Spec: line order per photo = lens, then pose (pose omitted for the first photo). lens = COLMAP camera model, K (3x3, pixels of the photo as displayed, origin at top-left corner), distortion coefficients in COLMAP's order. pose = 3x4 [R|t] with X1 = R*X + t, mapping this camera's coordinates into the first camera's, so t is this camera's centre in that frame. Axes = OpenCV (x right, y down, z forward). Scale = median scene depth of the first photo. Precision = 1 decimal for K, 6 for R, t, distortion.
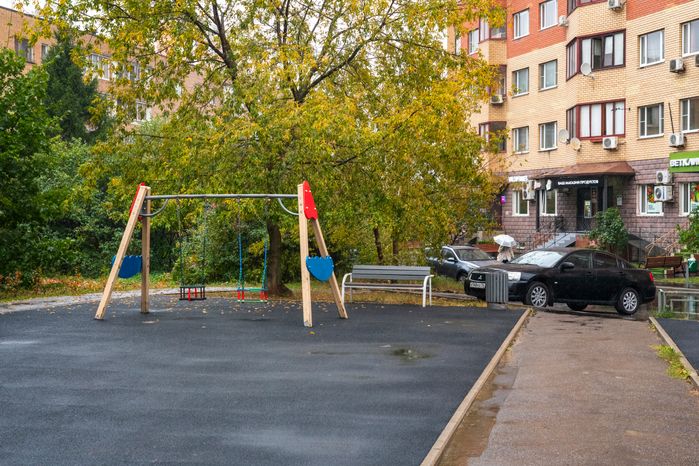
lens RADIAL K [[1009.4, 0, 349.6], [0, 1009.4, 231.9], [0, 0, 1]] dist [-0.019628, 0.000000]
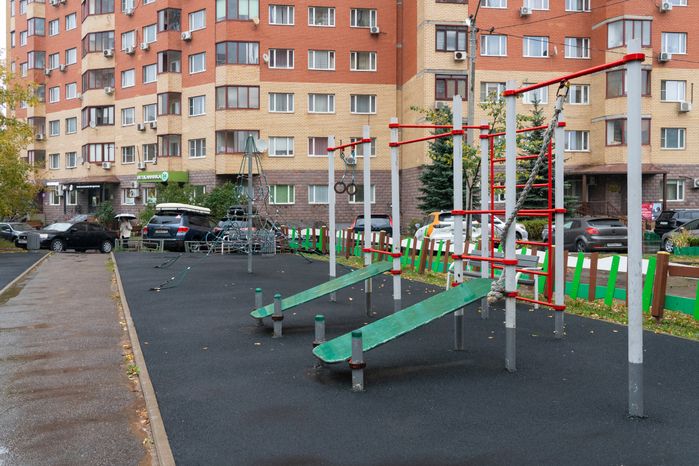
lens RADIAL K [[597.0, 0, 344.5], [0, 597.0, 204.4], [0, 0, 1]] dist [-0.003807, 0.002096]
pose [[0.820273, -0.004294, 0.571956, -0.009854], [0.013698, 0.999832, -0.012139, 0.002434], [-0.571808, 0.017792, 0.820195, -0.145963]]
